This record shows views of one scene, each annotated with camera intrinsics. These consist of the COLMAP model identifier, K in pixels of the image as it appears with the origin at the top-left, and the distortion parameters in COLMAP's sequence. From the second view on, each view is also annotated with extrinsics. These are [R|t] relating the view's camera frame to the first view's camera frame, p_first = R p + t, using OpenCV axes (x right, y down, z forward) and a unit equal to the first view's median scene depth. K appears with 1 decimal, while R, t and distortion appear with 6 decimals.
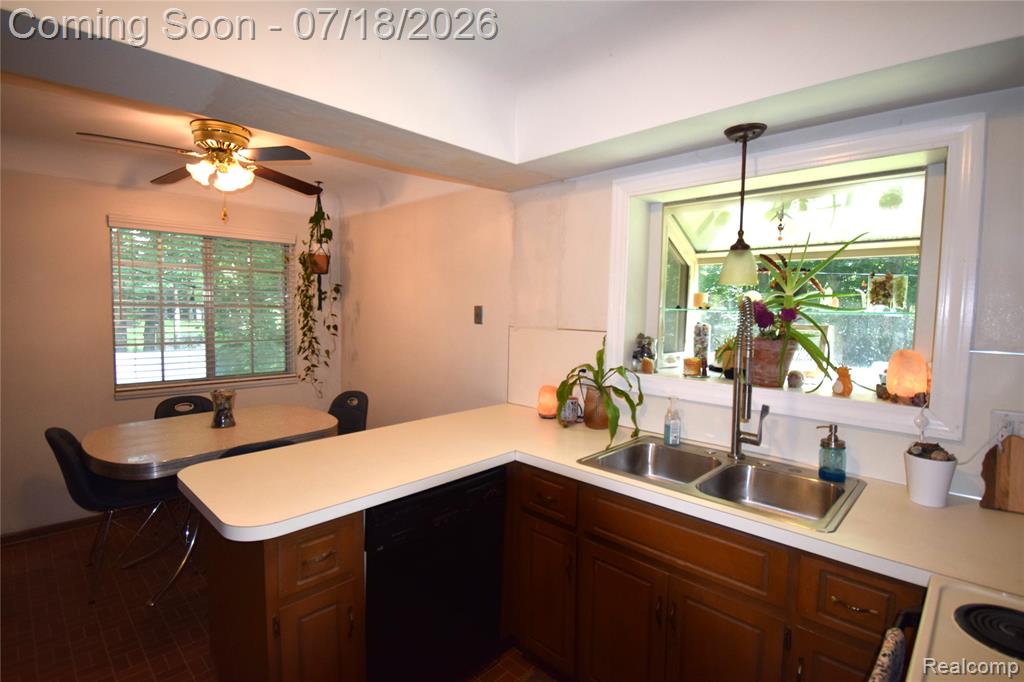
lens RADIAL K [[486.1, 0, 495.8], [0, 486.1, 341.3], [0, 0, 1]] dist [-0.004875, -0.001321]
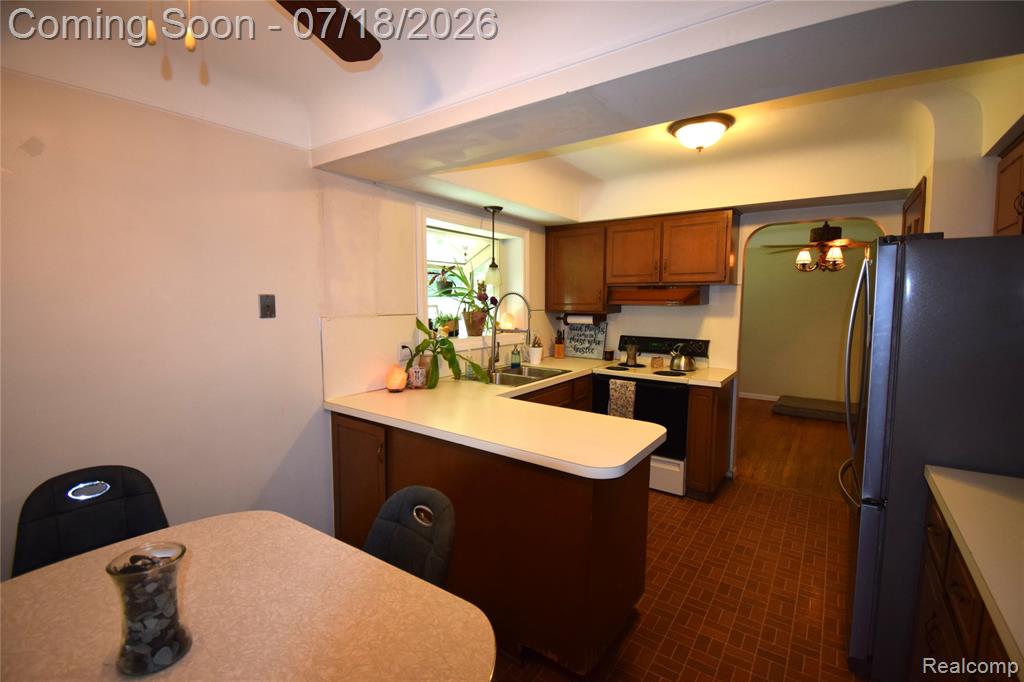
lens RADIAL K [[453.5, 0, 506.6], [0, 453.5, 338.5], [0, 0, 1]] dist [0.007533, -0.002870]
pose [[-0.168602, -0.100886, 0.980508, -1.292042], [0.061370, 0.991744, 0.112595, -0.097857], [-0.983772, 0.079157, -0.161018, 1.194209]]
